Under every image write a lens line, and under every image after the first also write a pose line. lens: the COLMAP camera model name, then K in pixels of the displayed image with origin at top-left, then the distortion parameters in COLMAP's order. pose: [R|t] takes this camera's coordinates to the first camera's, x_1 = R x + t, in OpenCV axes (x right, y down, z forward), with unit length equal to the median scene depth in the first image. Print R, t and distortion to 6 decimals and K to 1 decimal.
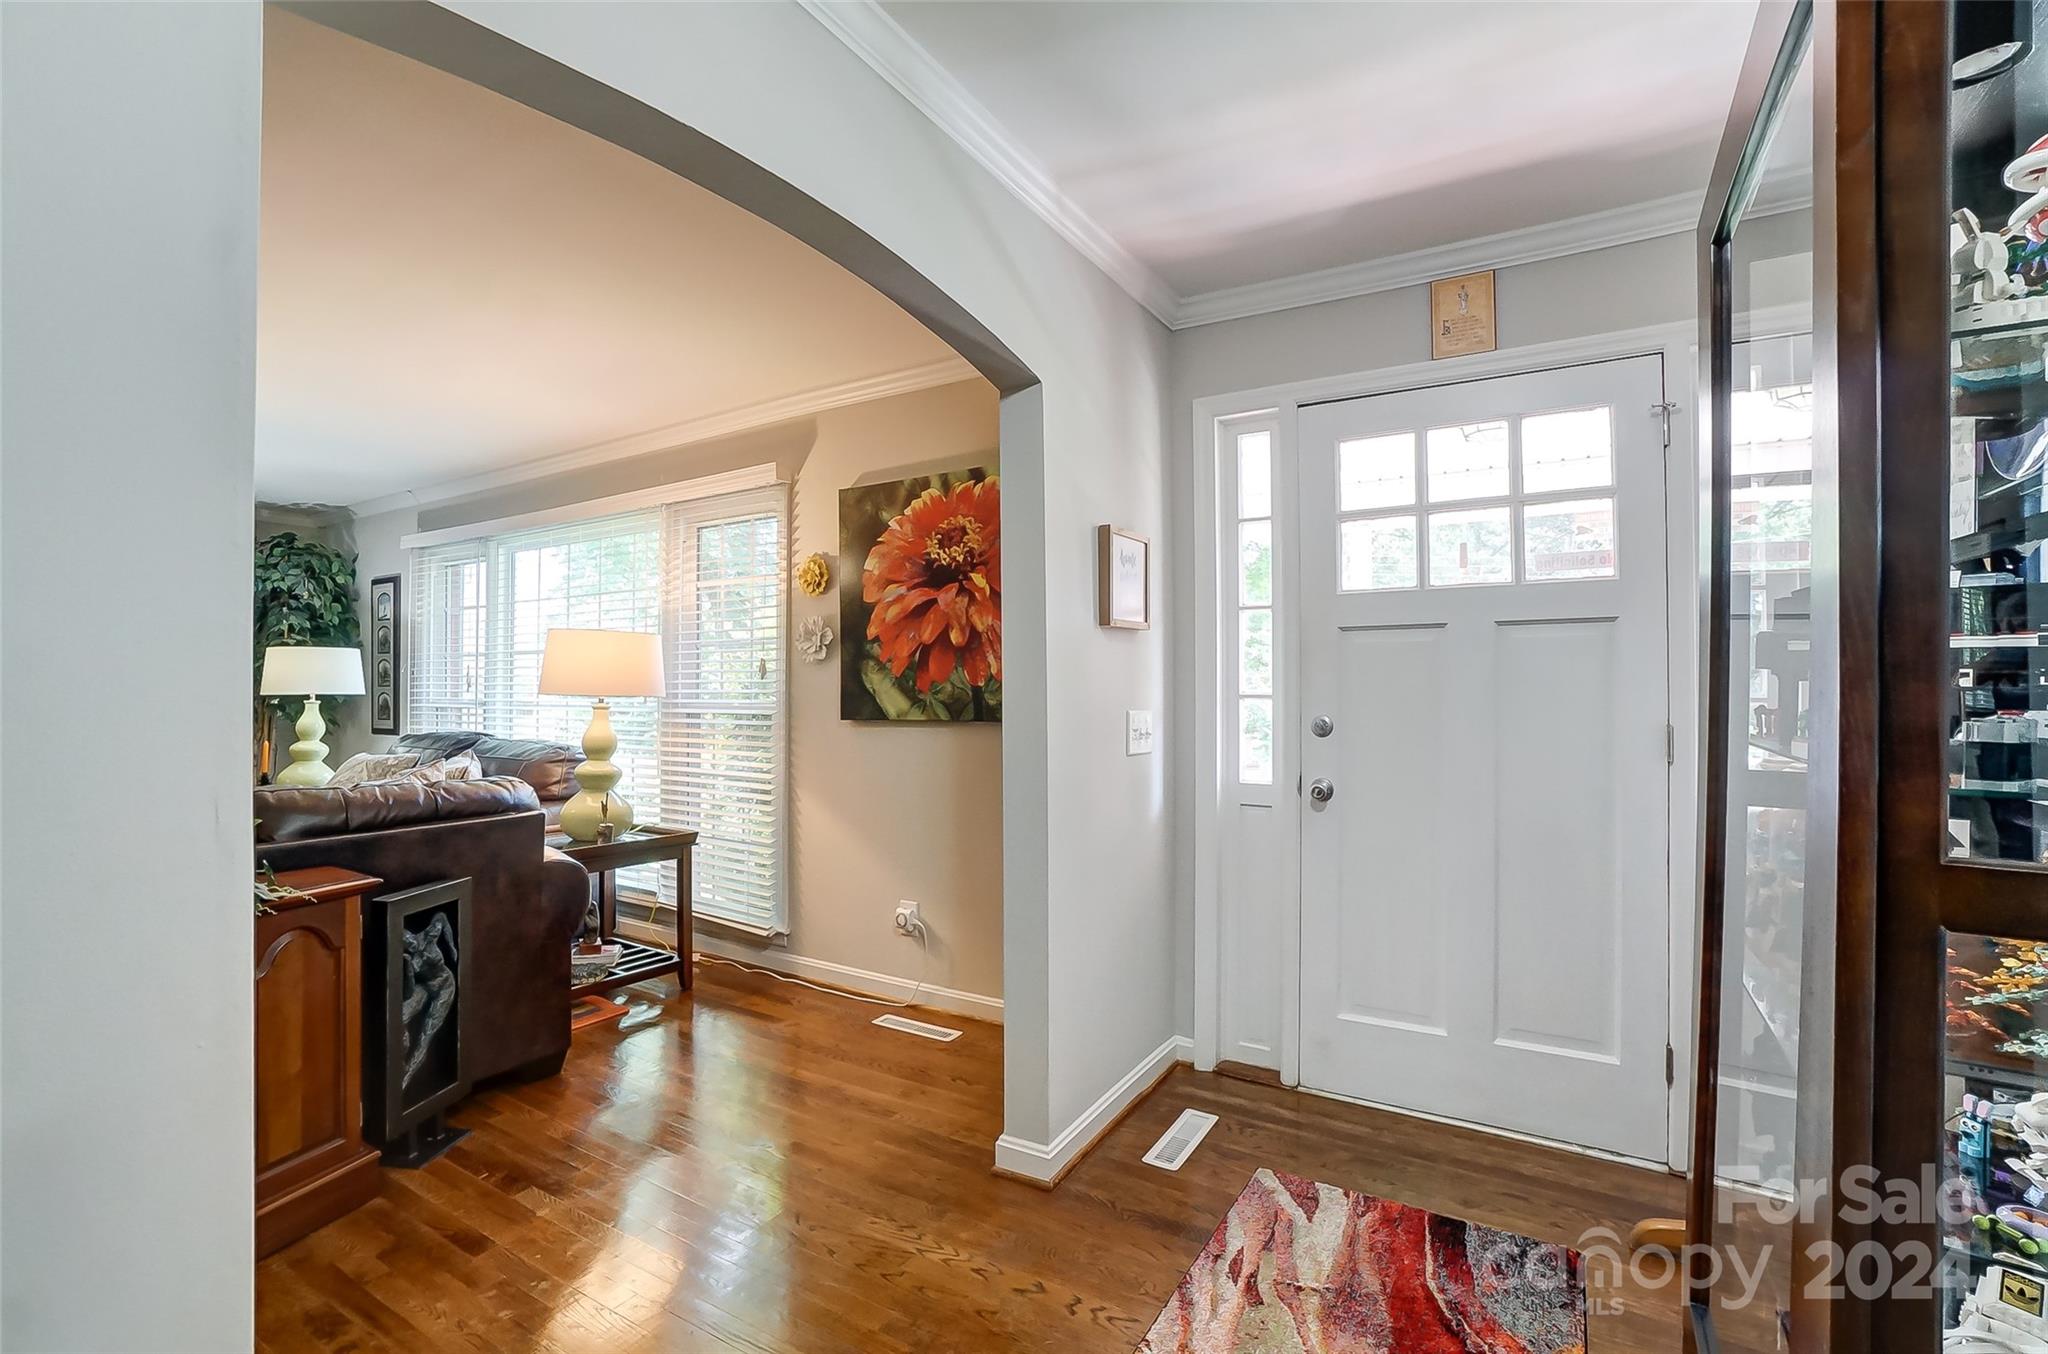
lens RADIAL K [[898.1, 0, 1023.2], [0, 898.1, 681.9], [0, 0, 1]] dist [-0.046819, 0.004860]
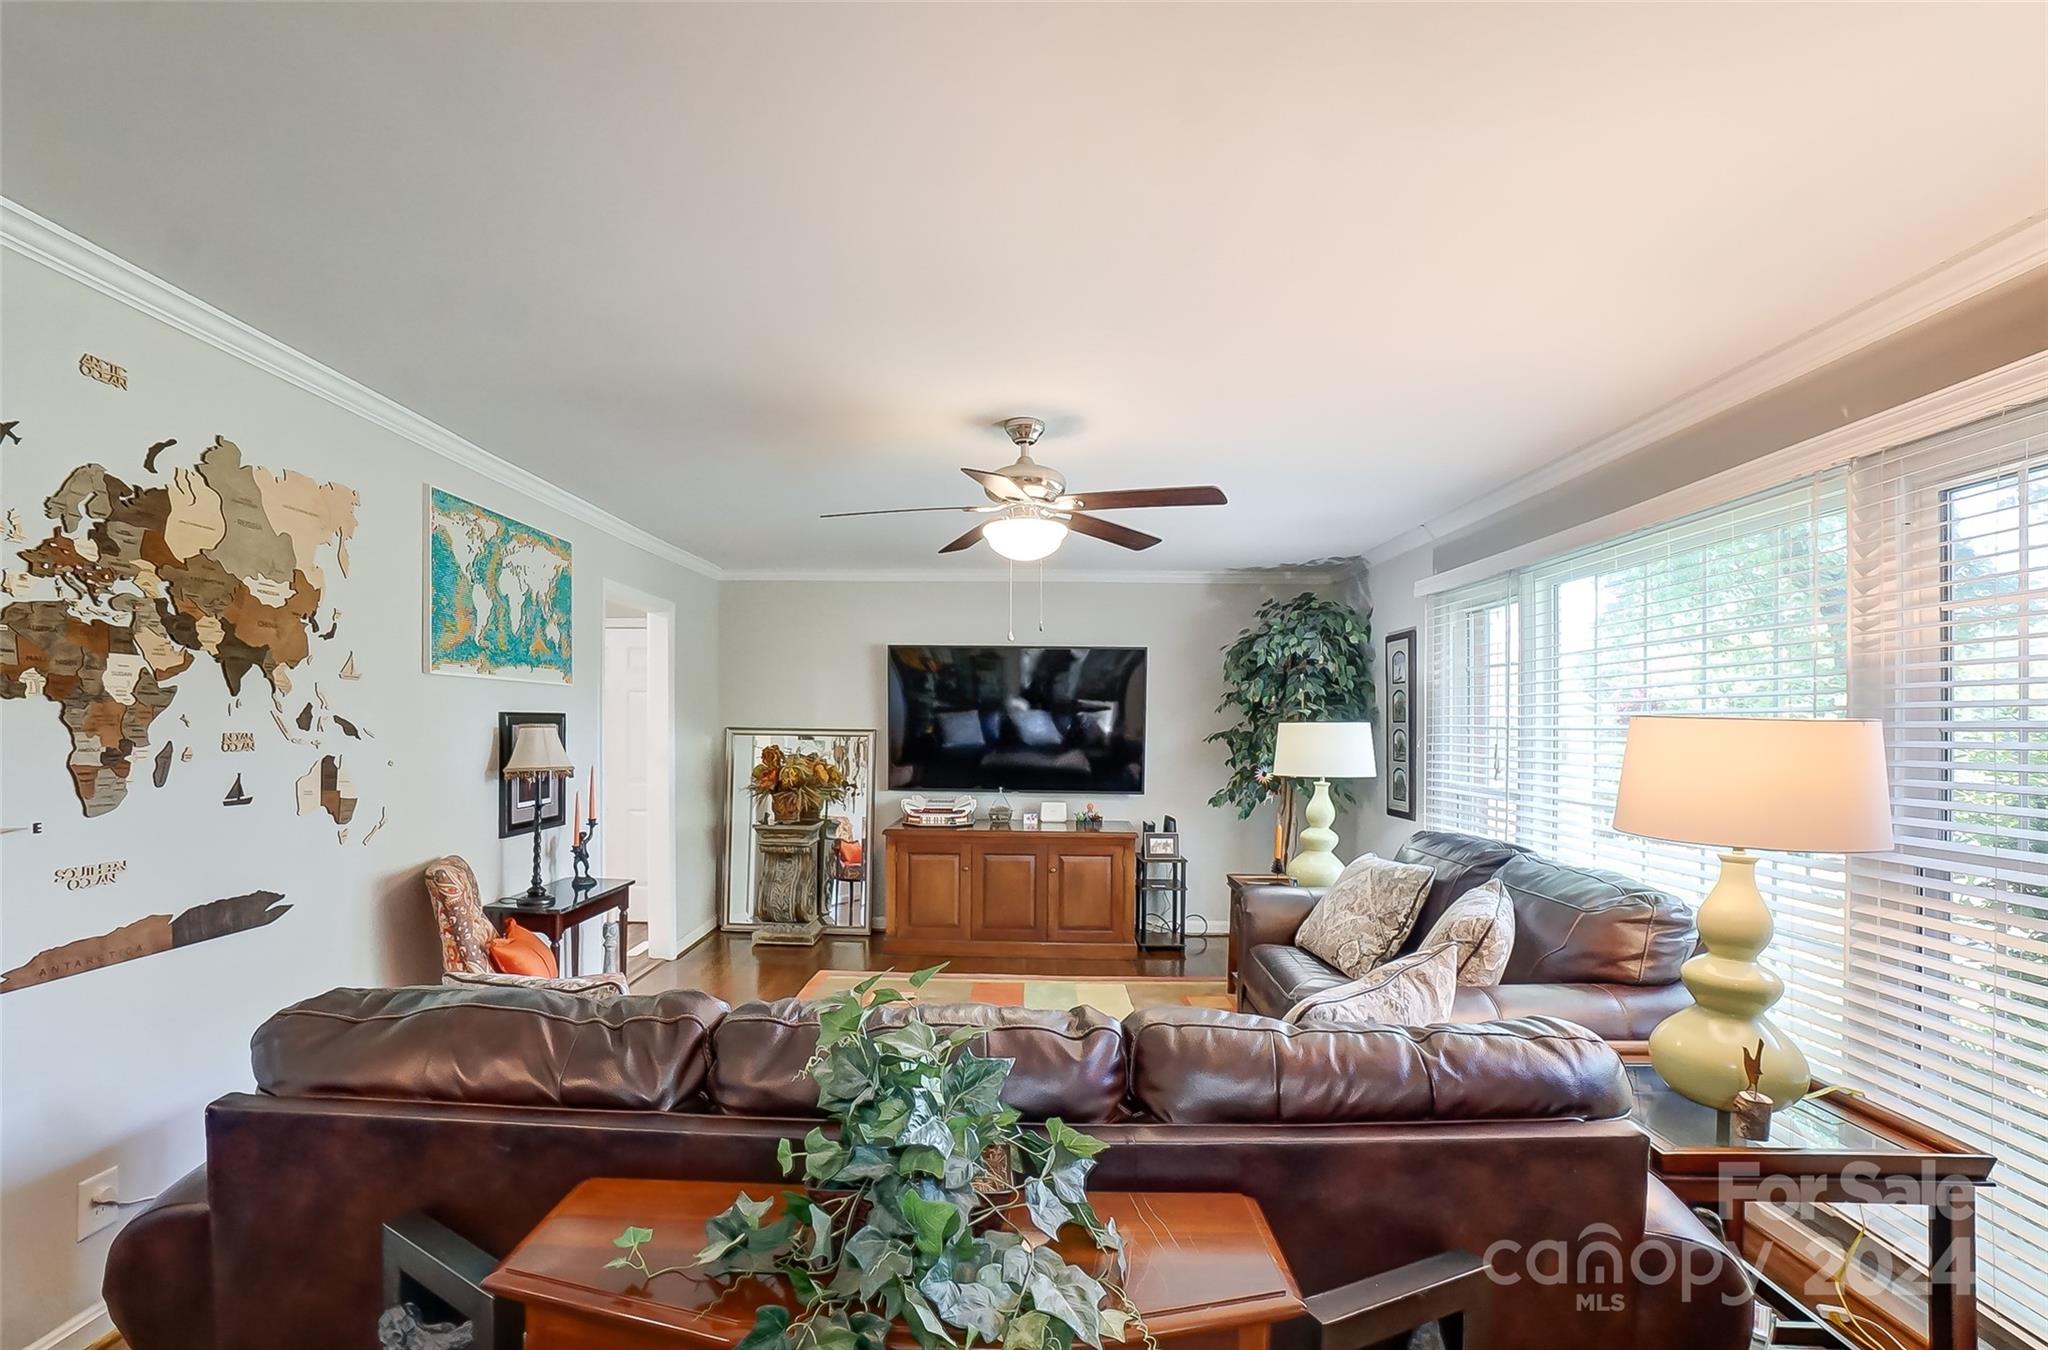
lens RADIAL K [[898.1, 0, 1003.8], [0, 898.1, 711.9], [0, 0, 1]] dist [-0.046819, 0.004860]
pose [[0.479295, -0.006970, -0.877626, -0.173935], [0.005966, 0.999971, -0.004683, -0.045679], [0.877634, -0.002991, 0.479322, 0.279645]]
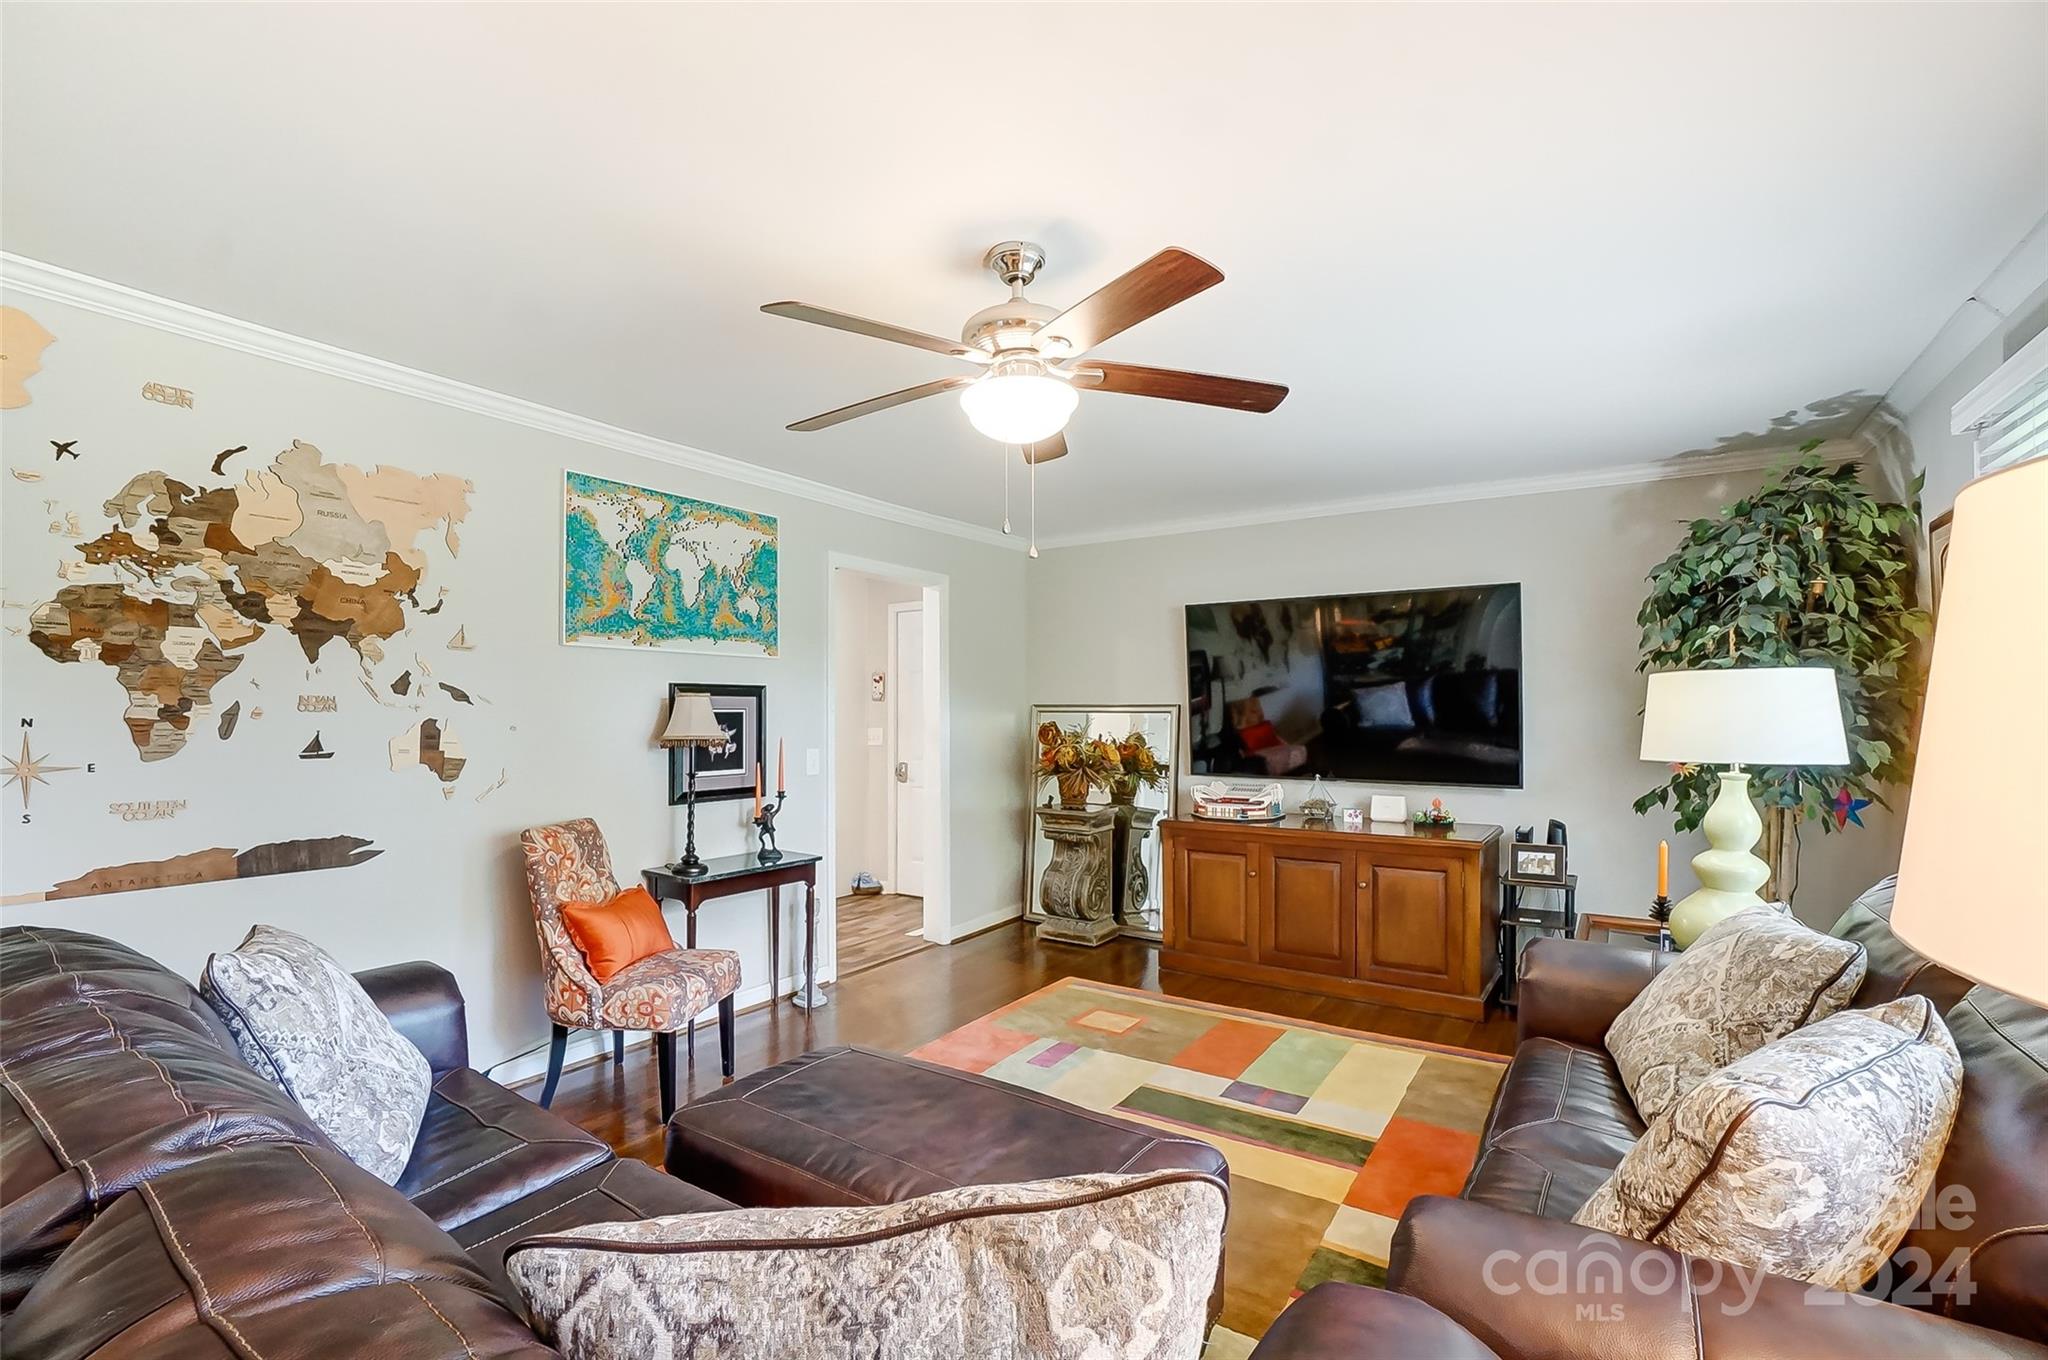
lens RADIAL K [[898.1, 0, 1018.1], [0, 898.1, 689.6], [0, 0, 1]] dist [-0.046819, 0.004860]
pose [[-0.059734, -0.024816, -0.997906, -0.265834], [0.018774, 0.999486, -0.025979, -0.021846], [0.998038, -0.020286, -0.059237, 0.588818]]
